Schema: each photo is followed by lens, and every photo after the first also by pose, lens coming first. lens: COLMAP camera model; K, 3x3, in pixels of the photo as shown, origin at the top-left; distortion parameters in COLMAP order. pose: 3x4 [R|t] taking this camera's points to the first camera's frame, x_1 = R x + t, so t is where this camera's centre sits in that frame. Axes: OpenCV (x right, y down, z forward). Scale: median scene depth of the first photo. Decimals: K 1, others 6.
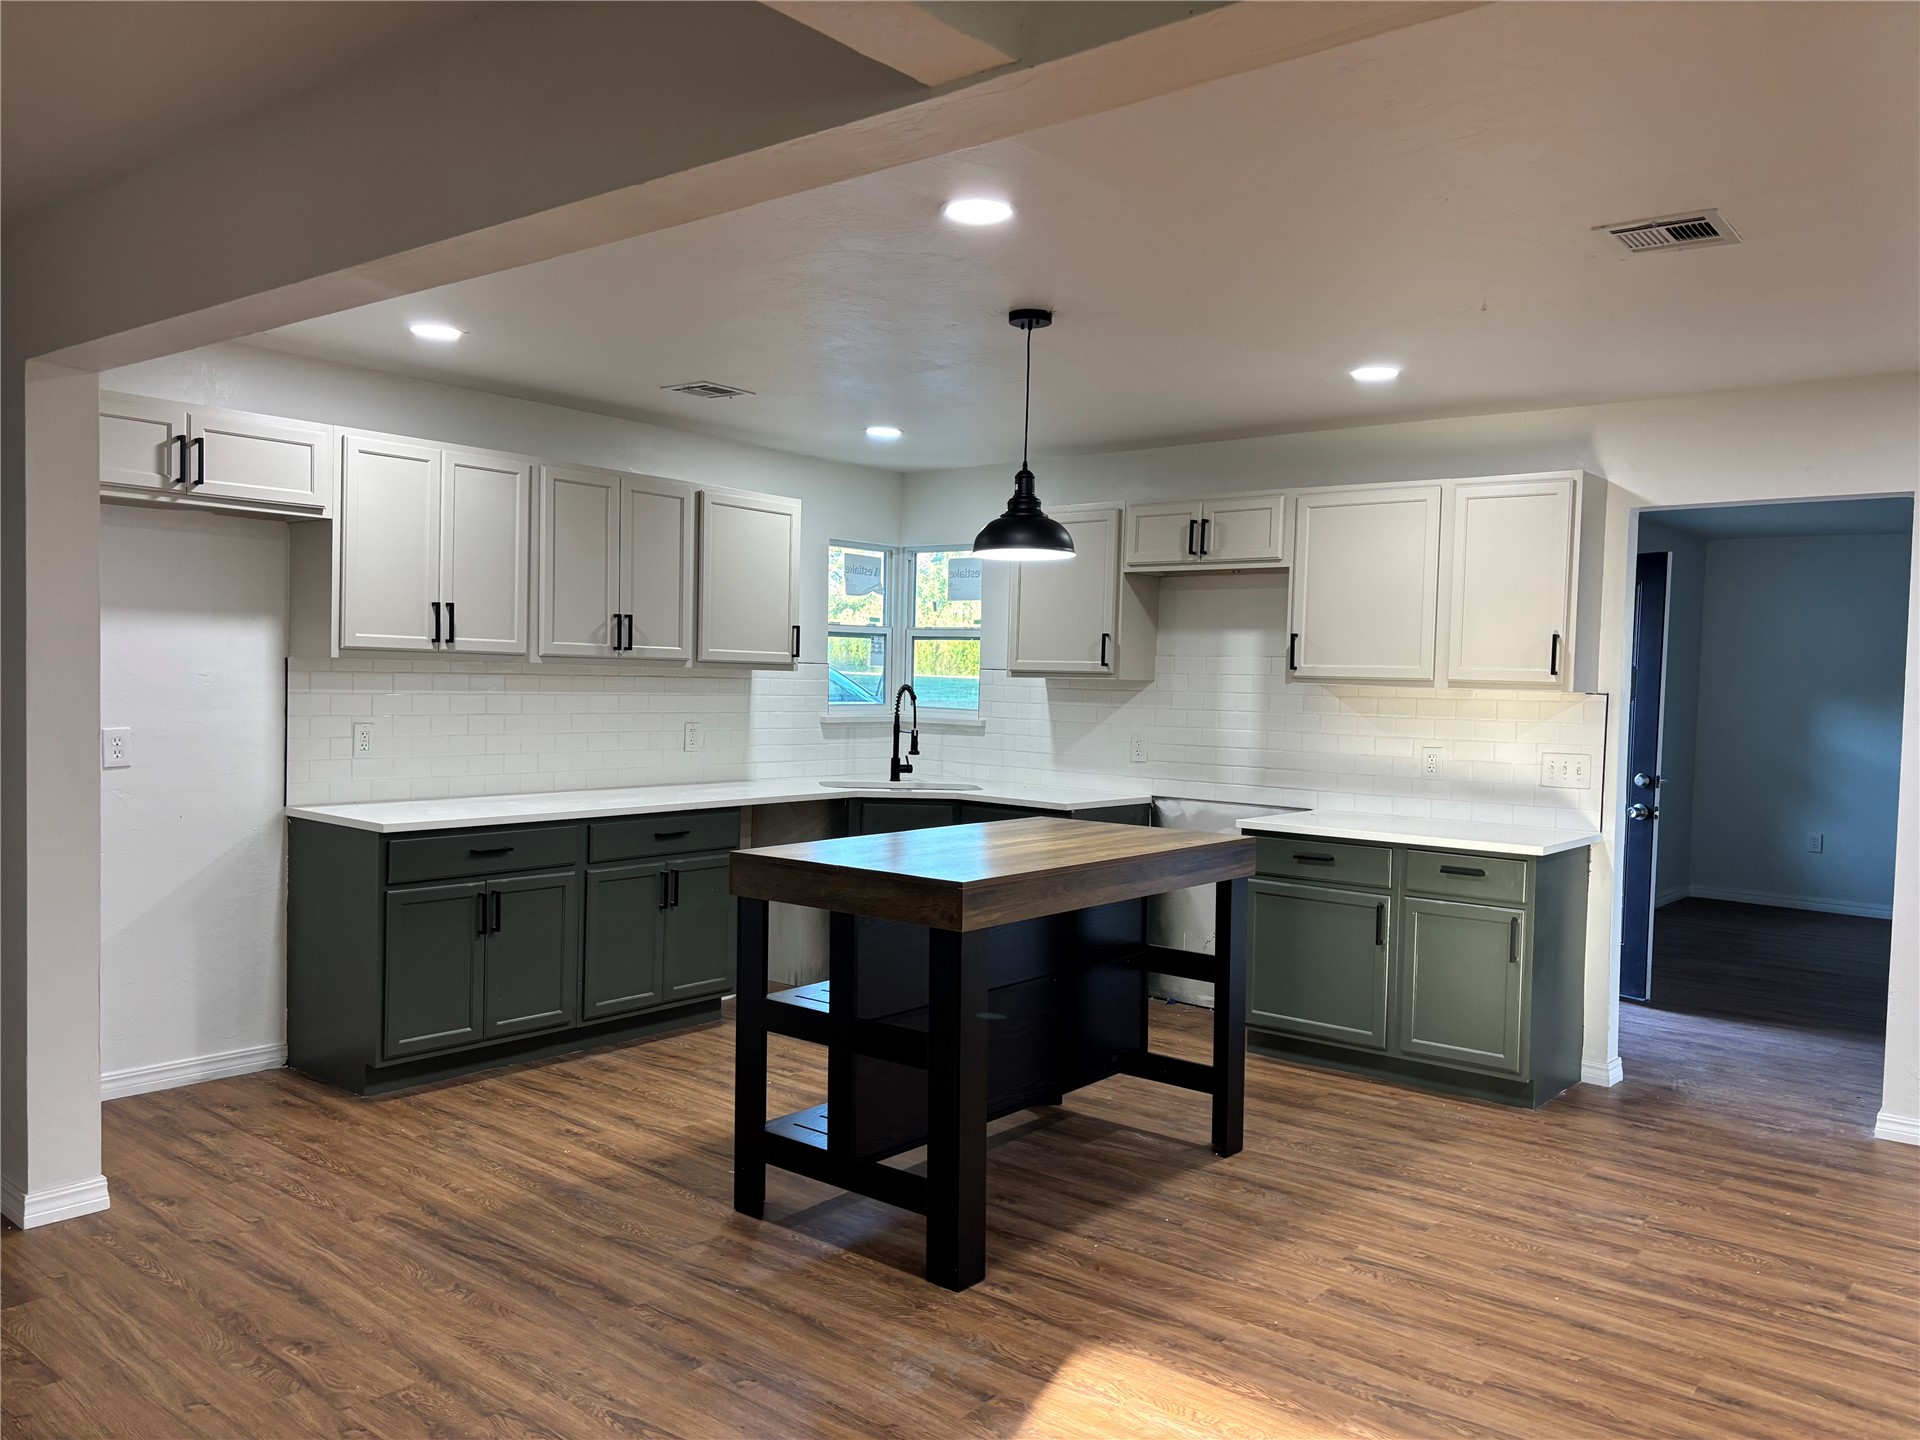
lens RADIAL K [[1432.9, 0, 950.0], [0, 1432.9, 716.1], [0, 0, 1]] dist [0.021038, -0.021292]
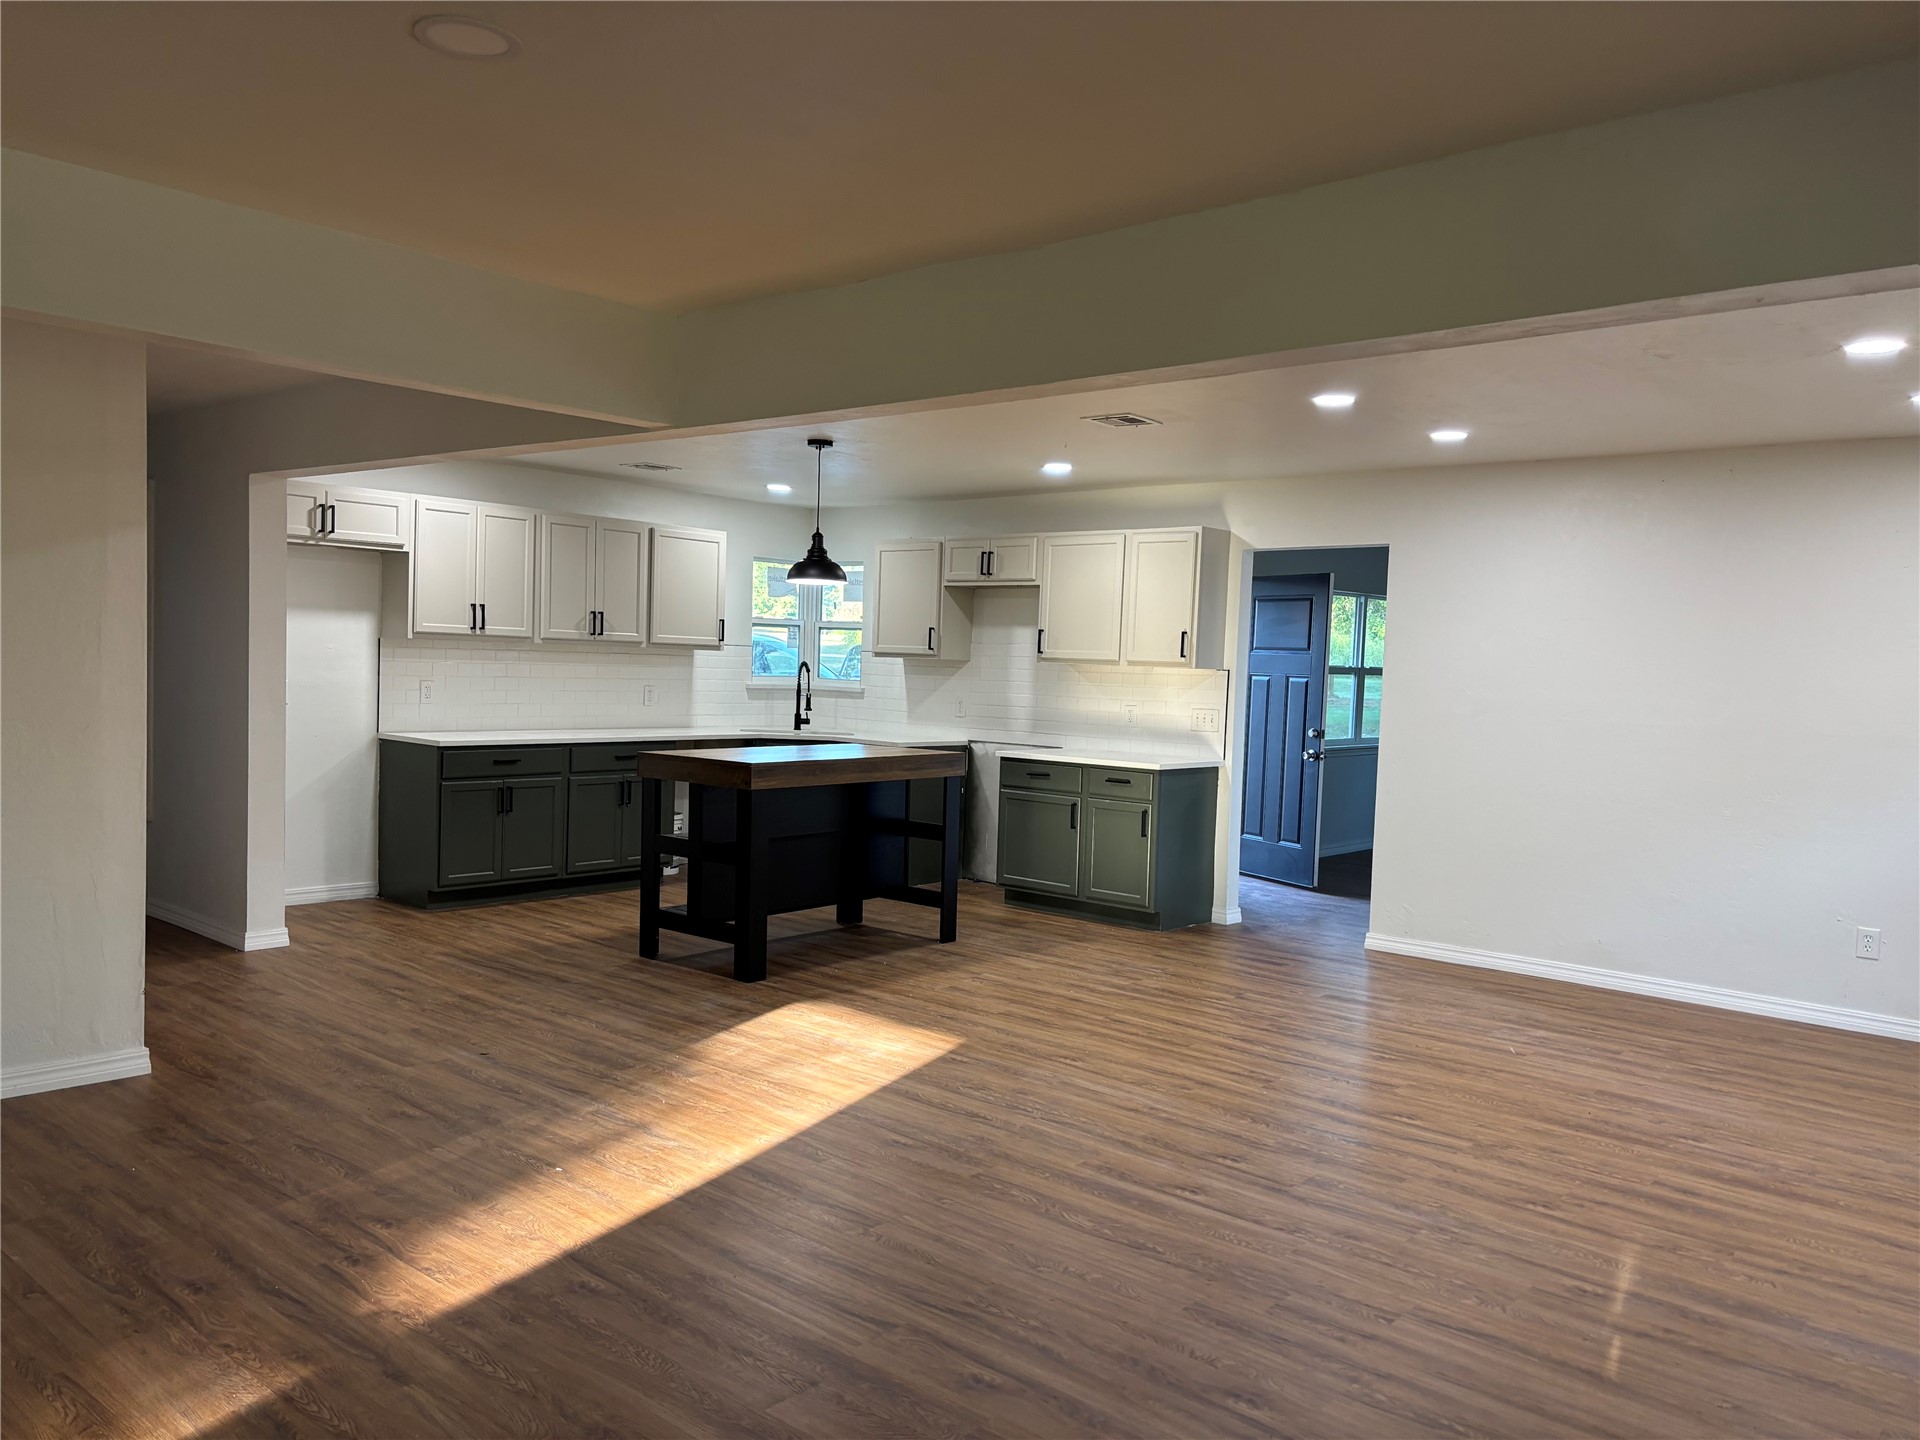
lens RADIAL K [[1432.9, 0, 965.1], [0, 1432.9, 724.0], [0, 0, 1]] dist [0.021038, -0.021292]
pose [[0.999756, 0.011631, -0.018790, 0.219049], [-0.011362, 0.999833, 0.014340, 0.024818], [0.018954, -0.014123, 0.999721, -0.584086]]
